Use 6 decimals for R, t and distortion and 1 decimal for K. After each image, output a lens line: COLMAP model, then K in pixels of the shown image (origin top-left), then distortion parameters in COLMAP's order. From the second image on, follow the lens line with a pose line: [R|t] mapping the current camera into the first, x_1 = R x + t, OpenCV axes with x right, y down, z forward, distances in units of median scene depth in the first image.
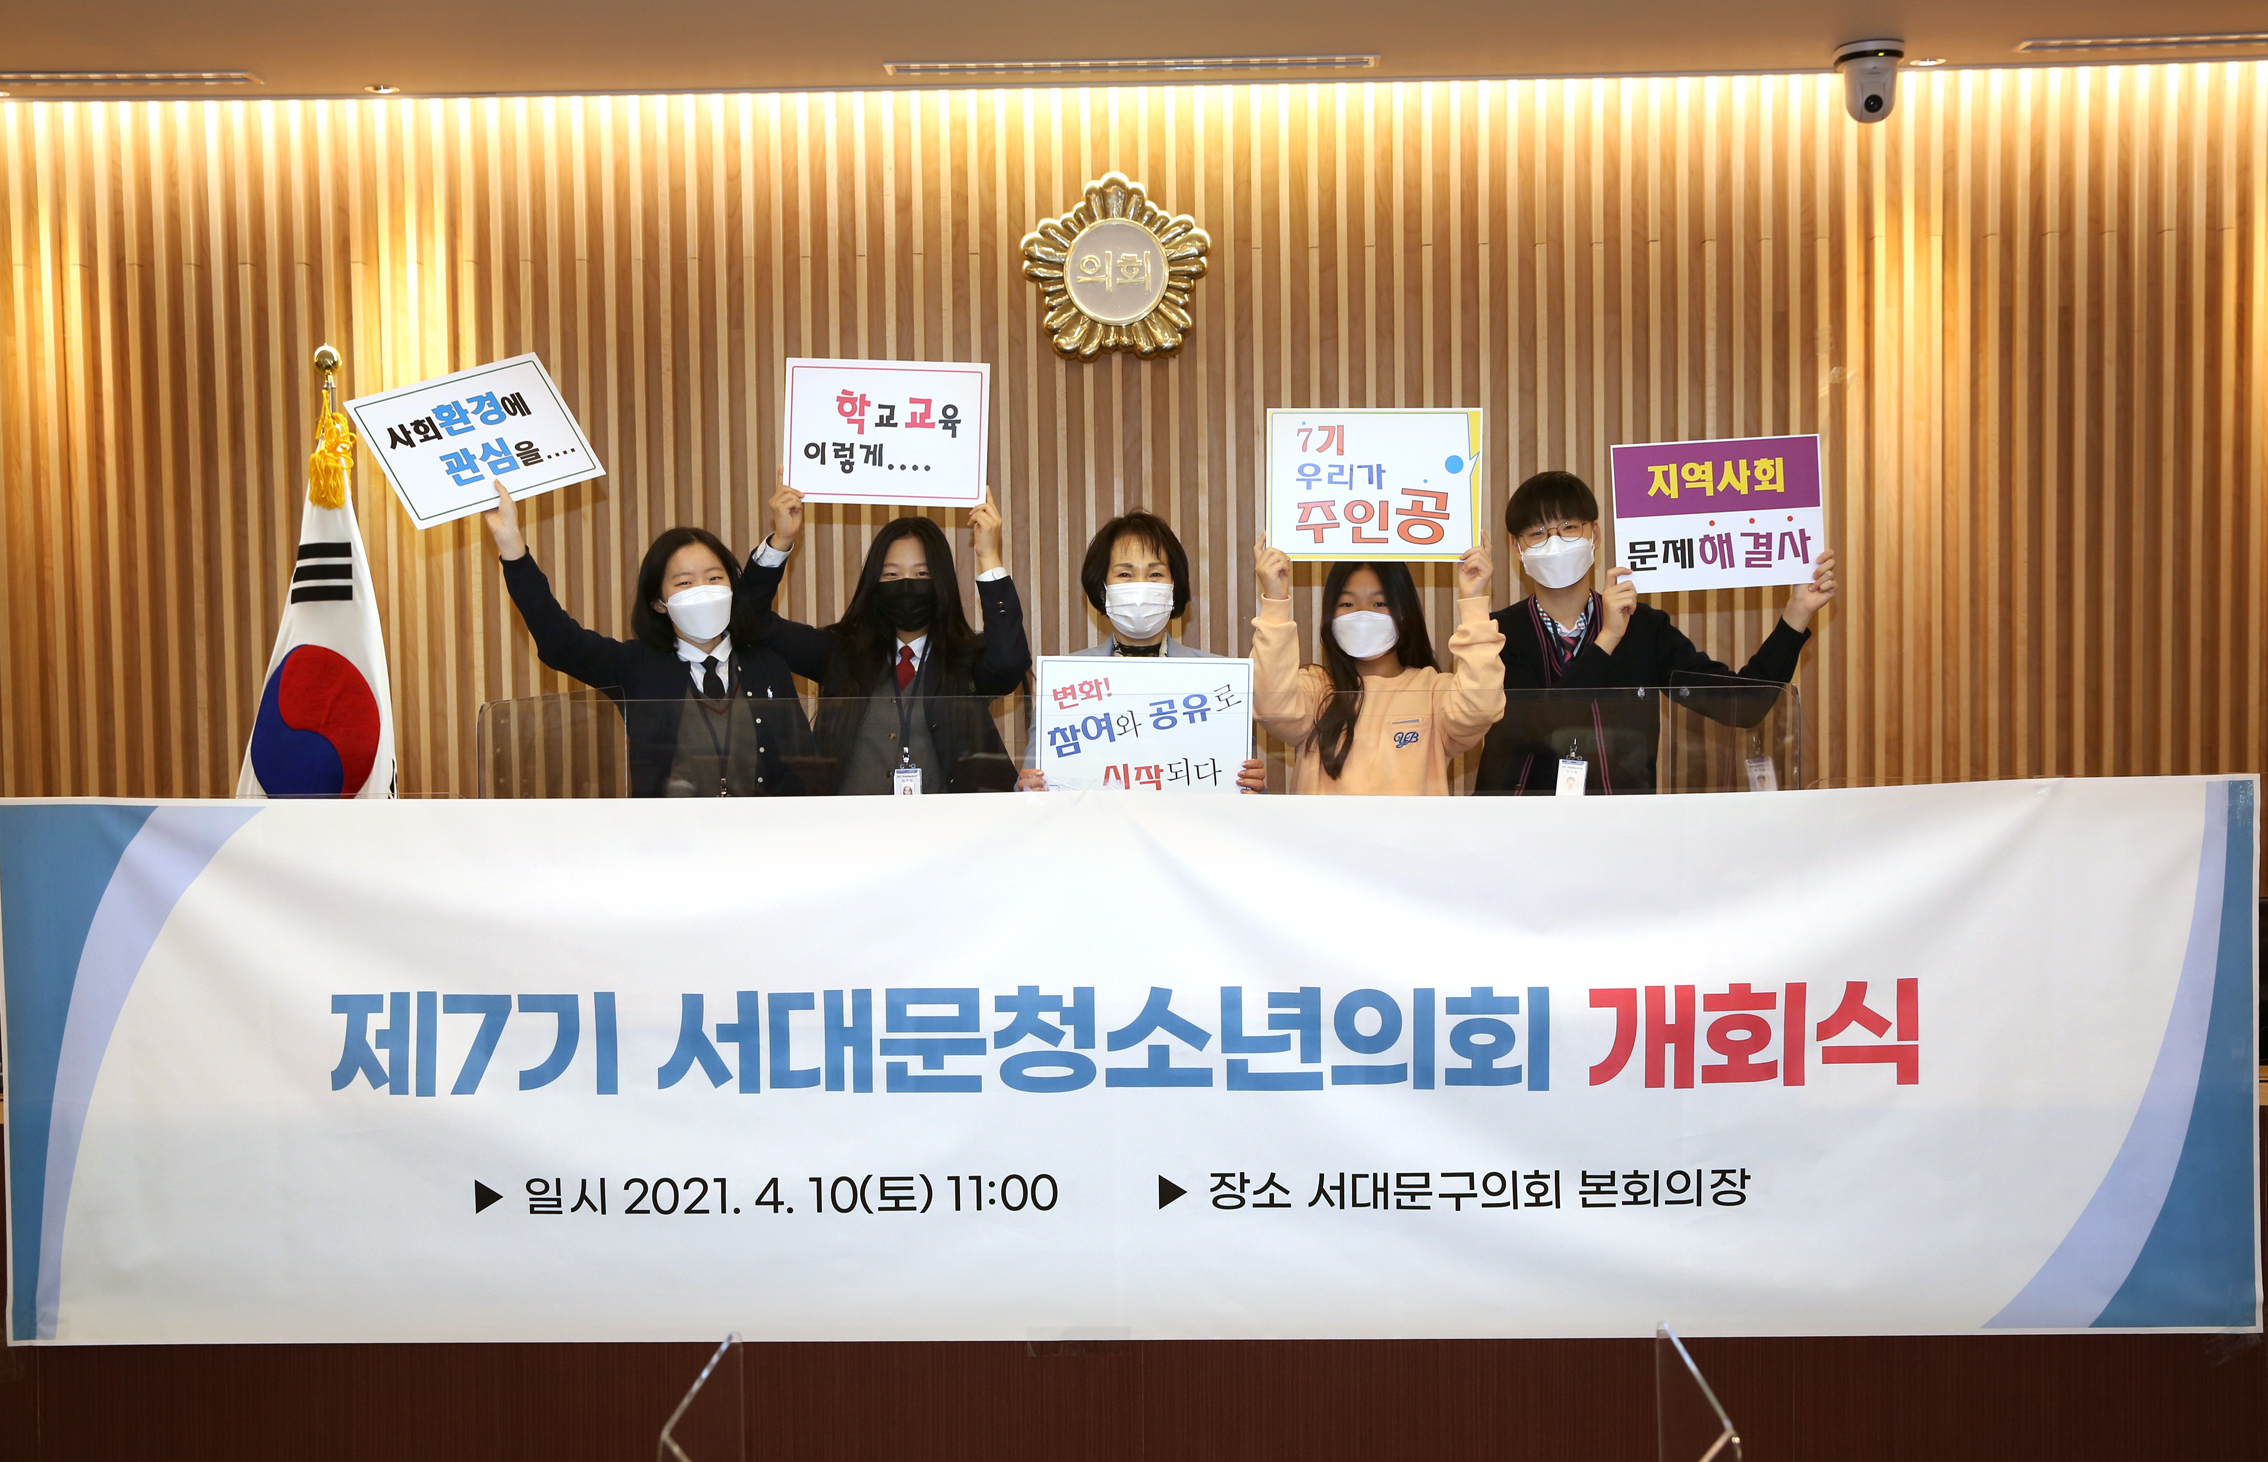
lens RADIAL K [[2522.8, 0, 1133.9], [0, 2522.8, 739.5], [0, 0, 1]] dist [0.049816, 0.000000]
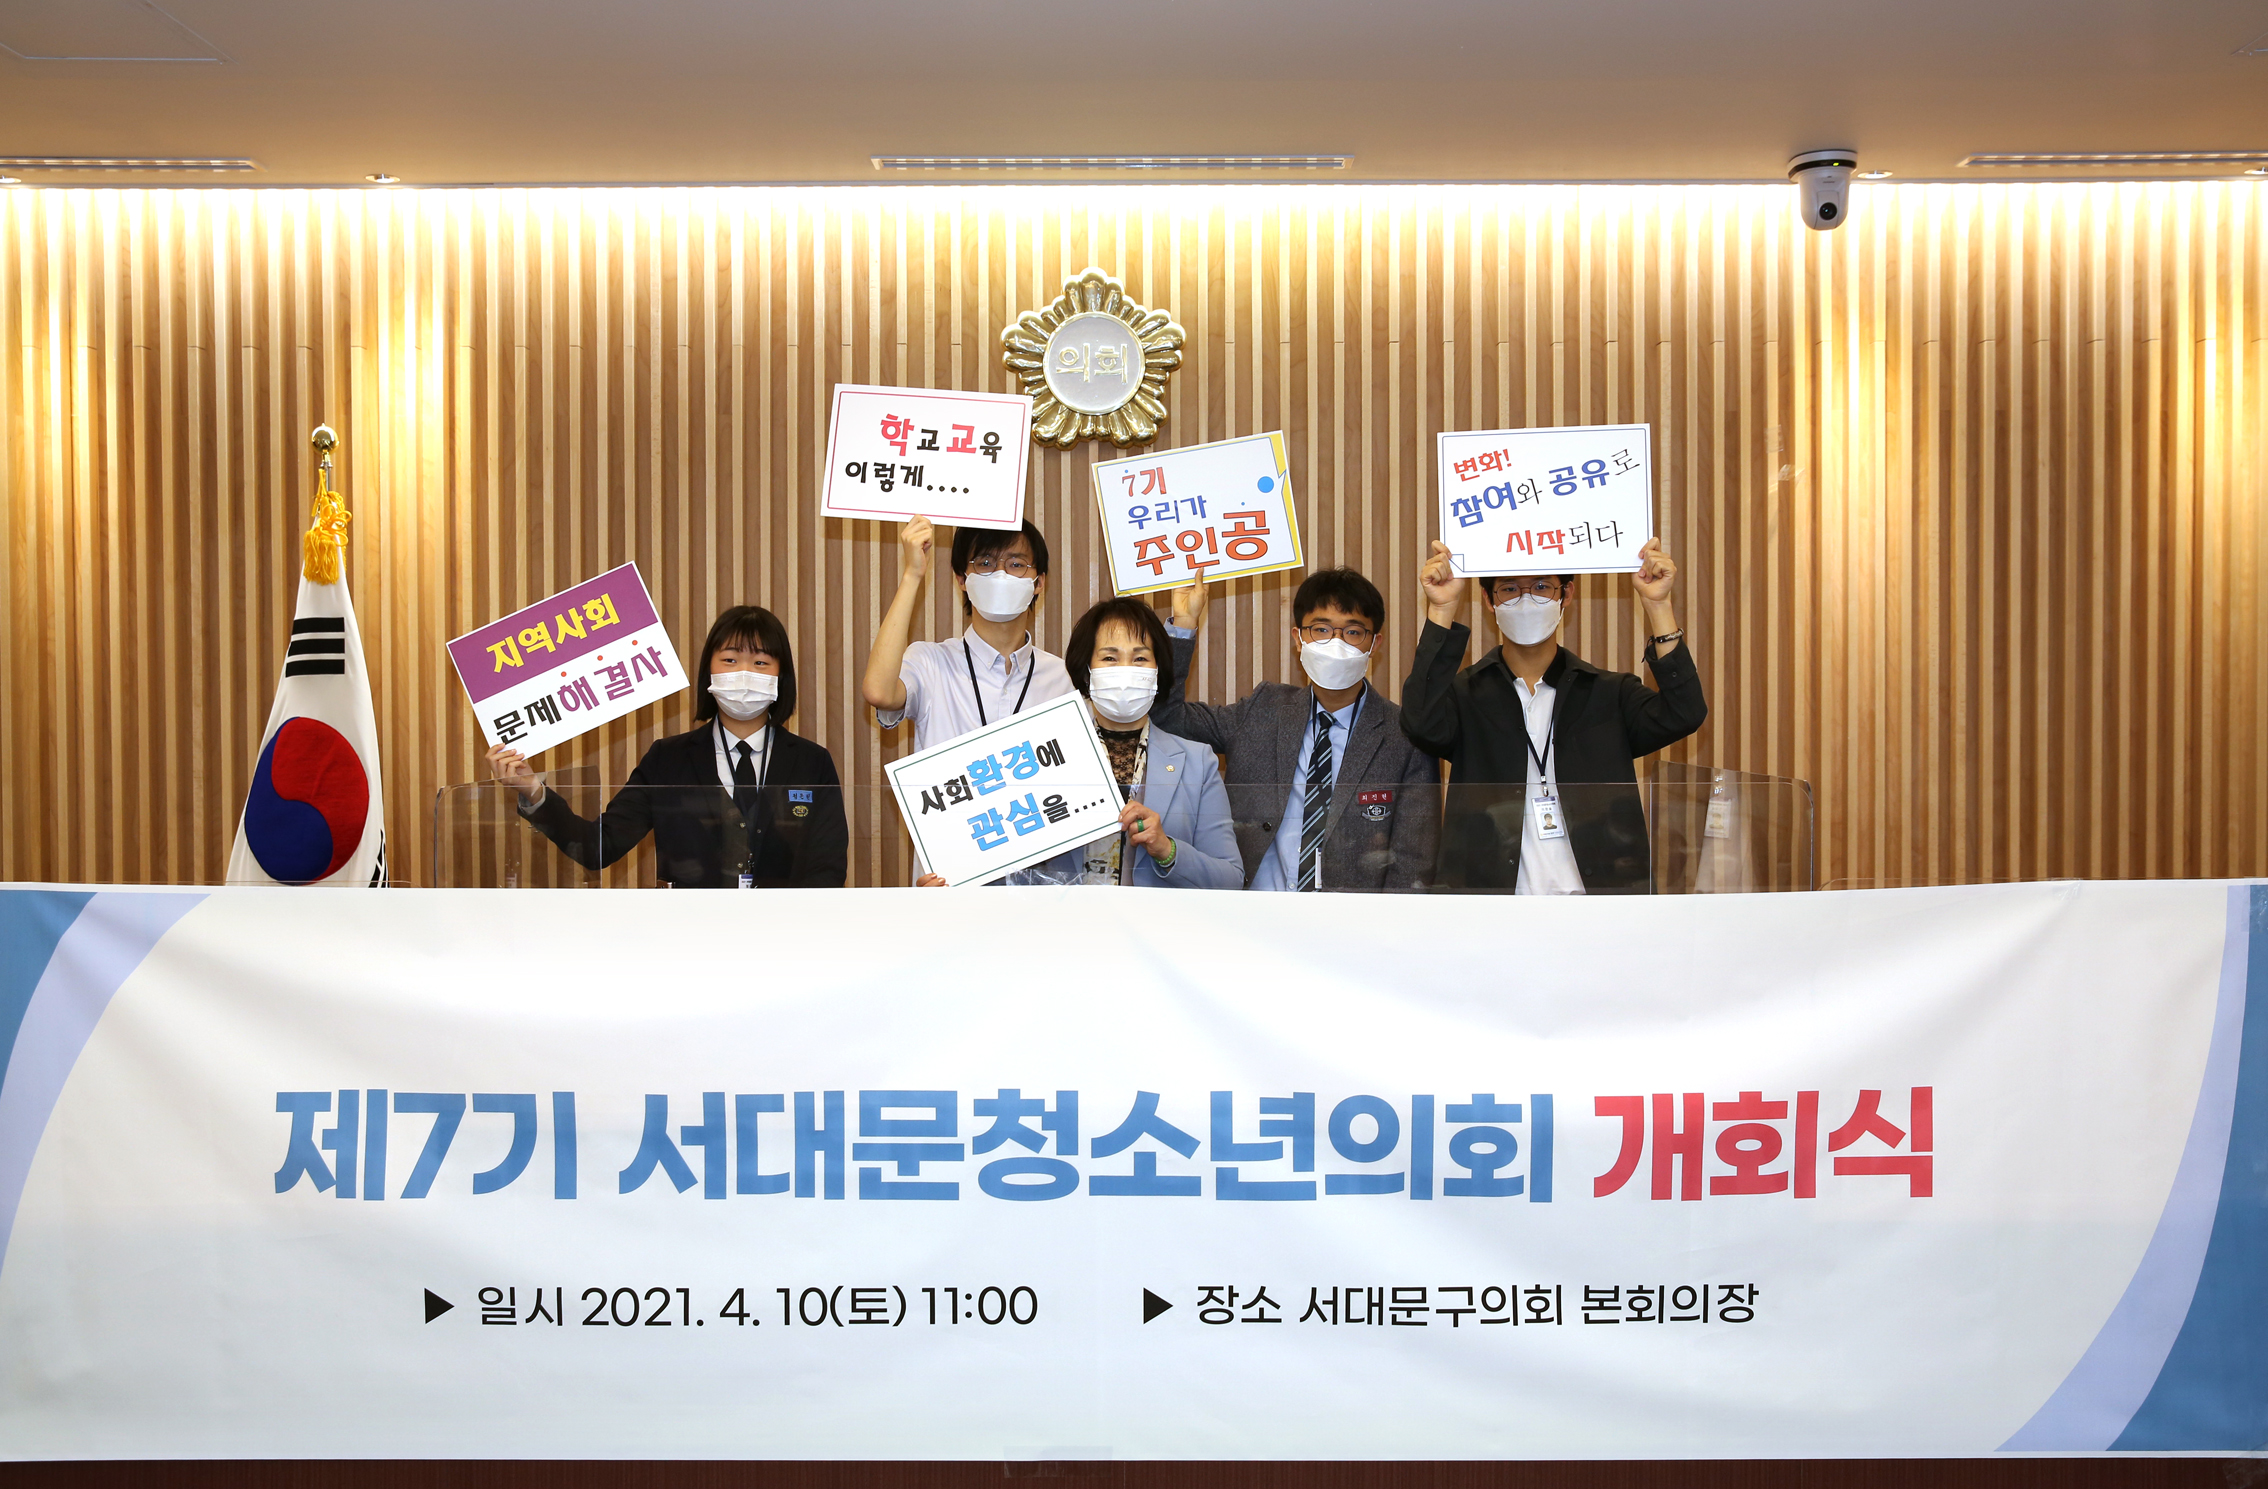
lens RADIAL K [[2215.1, 0, 1129.7], [0, 2215.1, 752.6], [0, 0, 1]] dist [0.013803, 0.000000]
pose [[0.999764, 0.009781, 0.019399, -0.013642], [-0.009387, 0.999751, -0.020253, -0.012864], [-0.019592, 0.020066, 0.999607, 0.158110]]
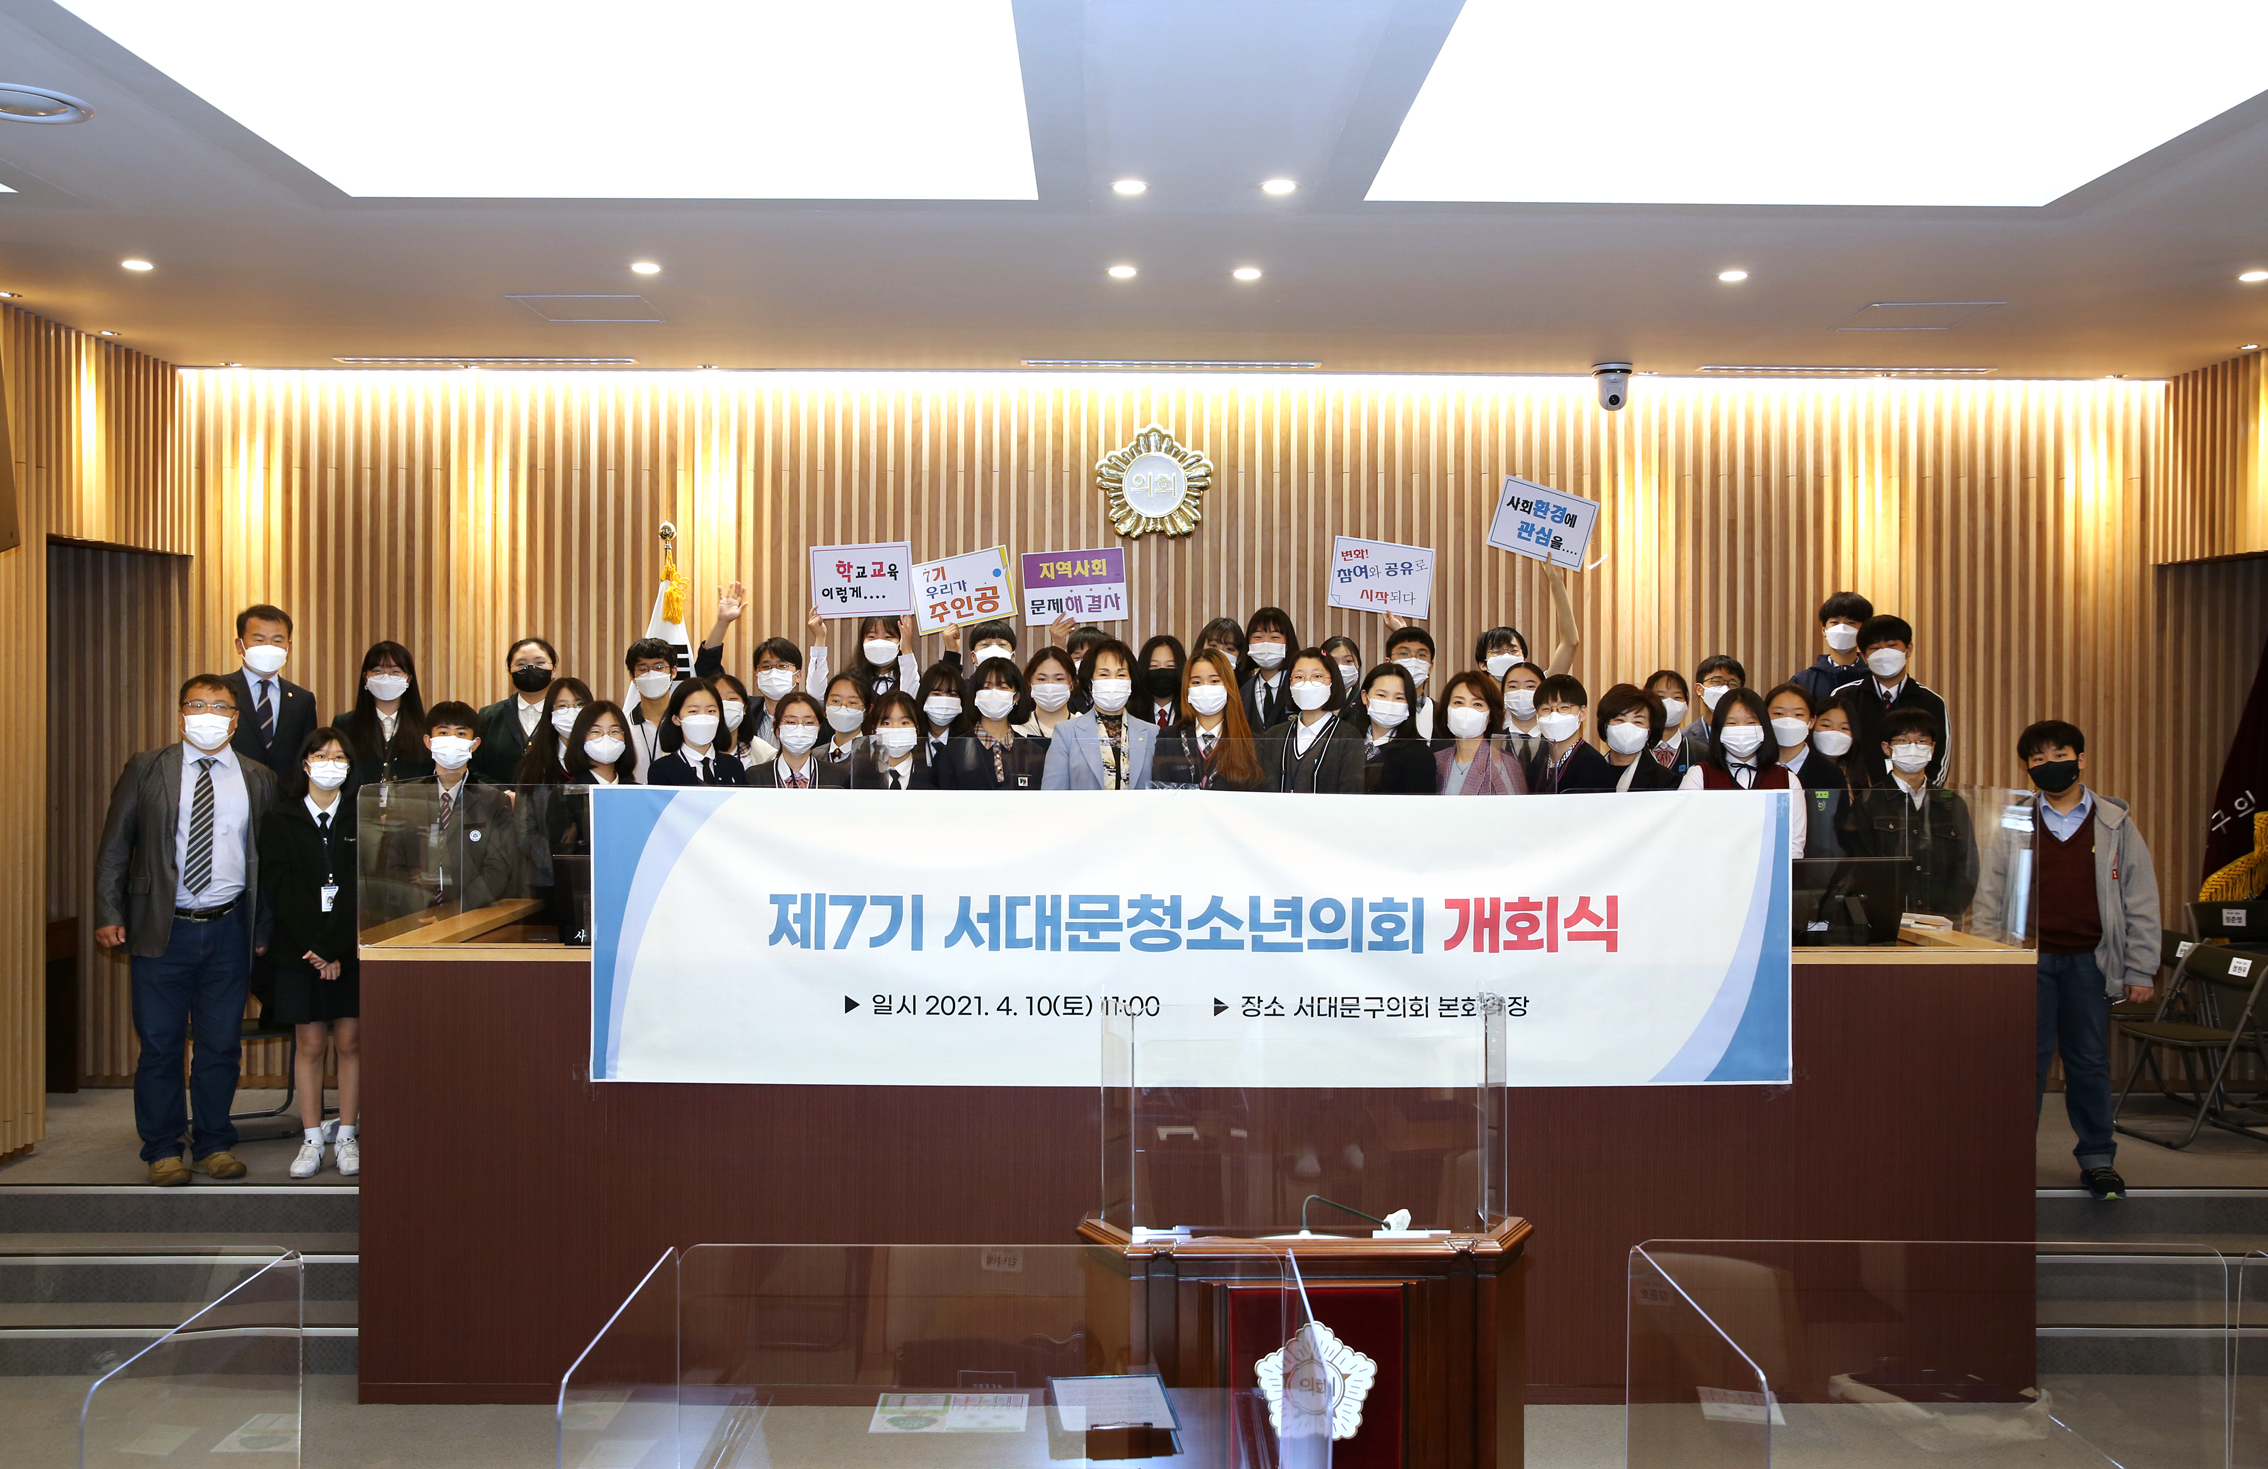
lens RADIAL K [[2123.3, 0, 1146.2], [0, 2123.3, 709.9], [0, 0, 1]] dist [-0.002027, 0.000000]
pose [[0.999001, 0.016329, 0.041598, -0.108149], [-0.014433, 0.998862, -0.045465, 0.032794], [-0.042293, 0.044819, 0.998099, -0.563986]]
